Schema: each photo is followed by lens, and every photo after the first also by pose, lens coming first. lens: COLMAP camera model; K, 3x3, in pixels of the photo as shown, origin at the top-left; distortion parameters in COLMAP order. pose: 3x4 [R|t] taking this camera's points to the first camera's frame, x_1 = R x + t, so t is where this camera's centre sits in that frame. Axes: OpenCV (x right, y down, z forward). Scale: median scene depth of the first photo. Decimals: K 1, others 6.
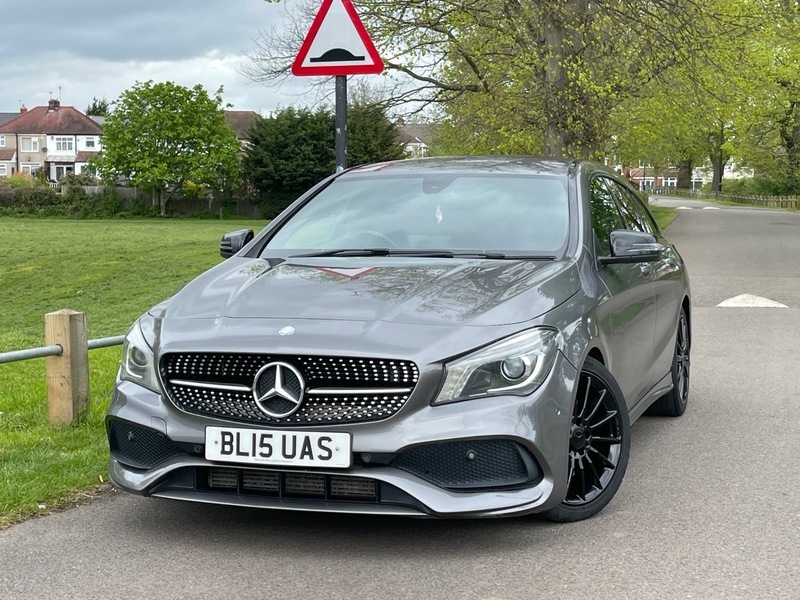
lens RADIAL K [[1438.2, 0, 398.7], [0, 1438.2, 305.8], [0, 0, 1]] dist [0.118453, 0.000000]
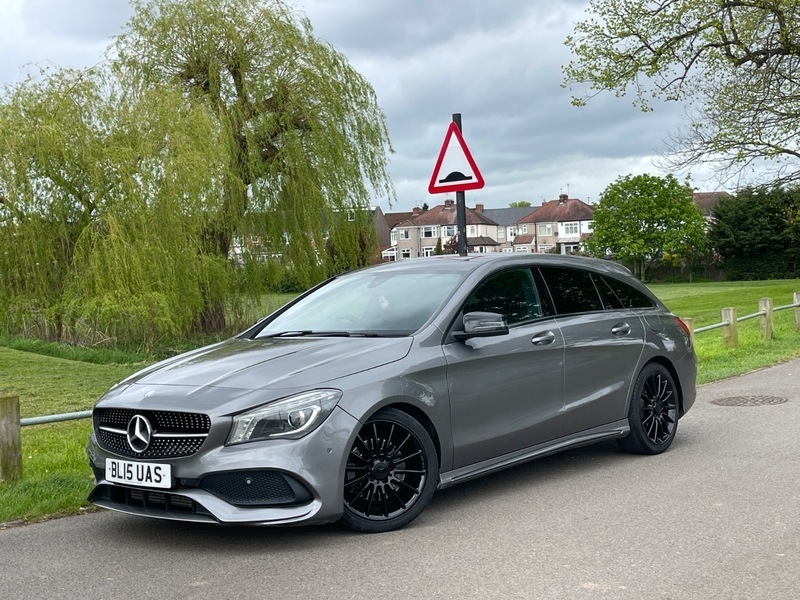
lens RADIAL K [[1166.4, 0, 406.1], [0, 1166.4, 296.4], [0, 0, 1]] dist [0.096801, 0.000000]
pose [[0.923937, -0.034298, -0.381004, 0.482199], [0.015531, 0.998515, -0.052224, -0.011785], [0.382229, 0.042335, 0.923097, -0.010110]]
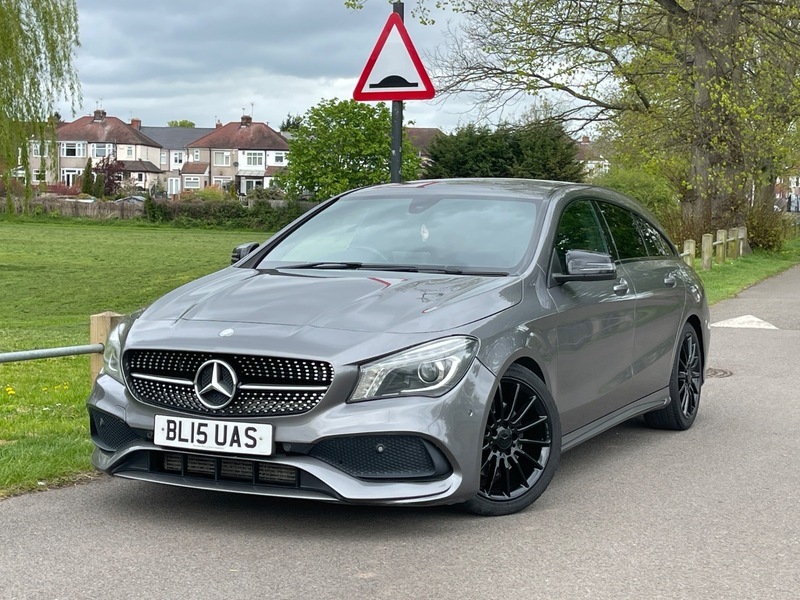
lens RADIAL K [[1438.2, 0, 400.0], [0, 1438.2, 306.3], [0, 0, 1]] dist [0.118453, 0.000000]
pose [[0.991229, 0.025921, -0.129592, 0.156155], [-0.027353, 0.999583, -0.009285, 0.002686], [0.129298, 0.012748, 0.991524, -0.078919]]
